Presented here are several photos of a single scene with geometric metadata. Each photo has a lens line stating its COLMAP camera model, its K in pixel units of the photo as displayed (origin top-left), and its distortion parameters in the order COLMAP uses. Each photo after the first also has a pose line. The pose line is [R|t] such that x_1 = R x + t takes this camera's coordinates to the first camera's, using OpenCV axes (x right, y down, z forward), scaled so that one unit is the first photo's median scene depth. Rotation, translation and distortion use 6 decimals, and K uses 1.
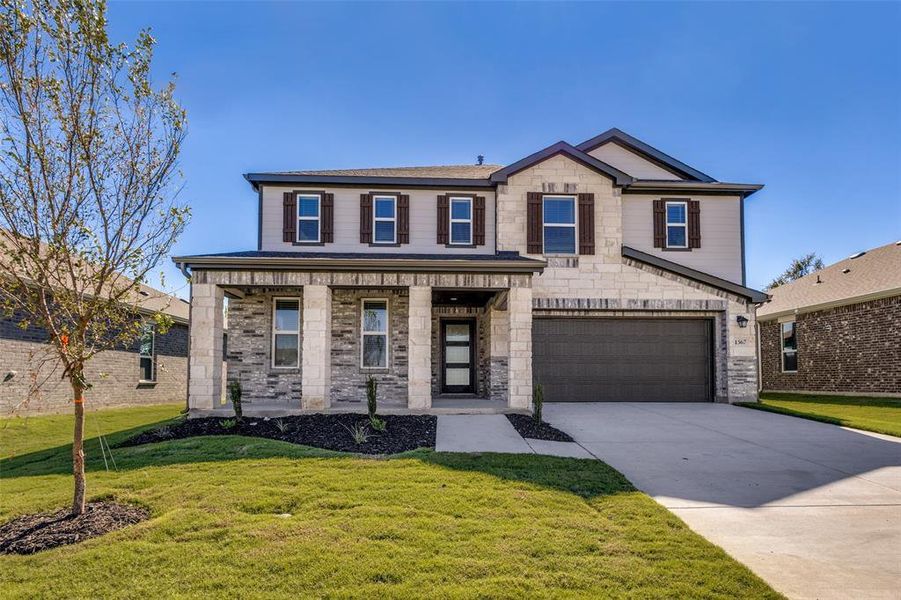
lens RADIAL K [[415.8, 0, 451.9], [0, 415.8, 304.3], [0, 0, 1]] dist [0.011306, -0.001127]
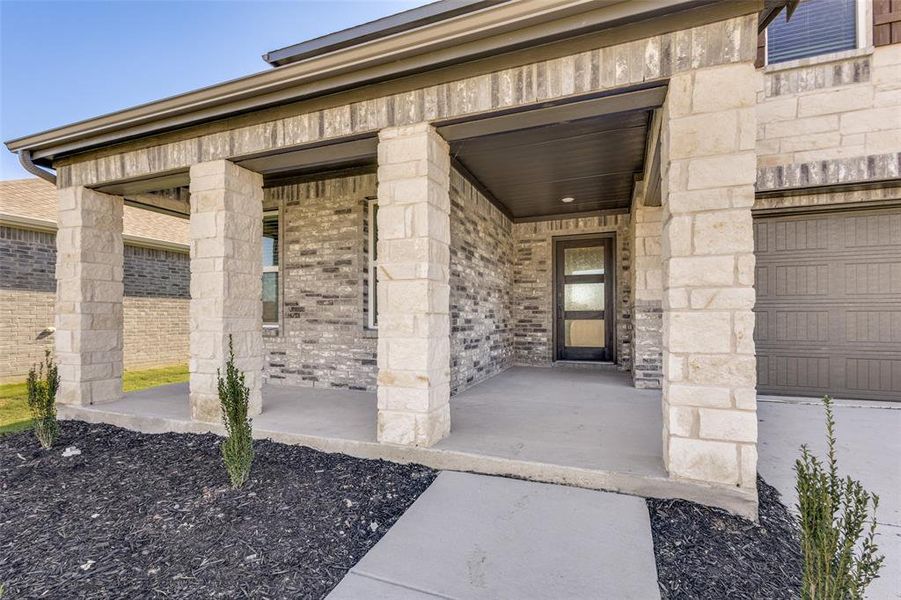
lens RADIAL K [[415.8, 0, 453.6], [0, 415.8, 299.6], [0, 0, 1]] dist [0.011306, -0.001127]
pose [[0.929816, -0.020693, -0.367443, 0.085809], [0.067911, 0.990919, 0.116047, 0.060123], [0.361705, -0.132856, 0.922778, 0.534271]]
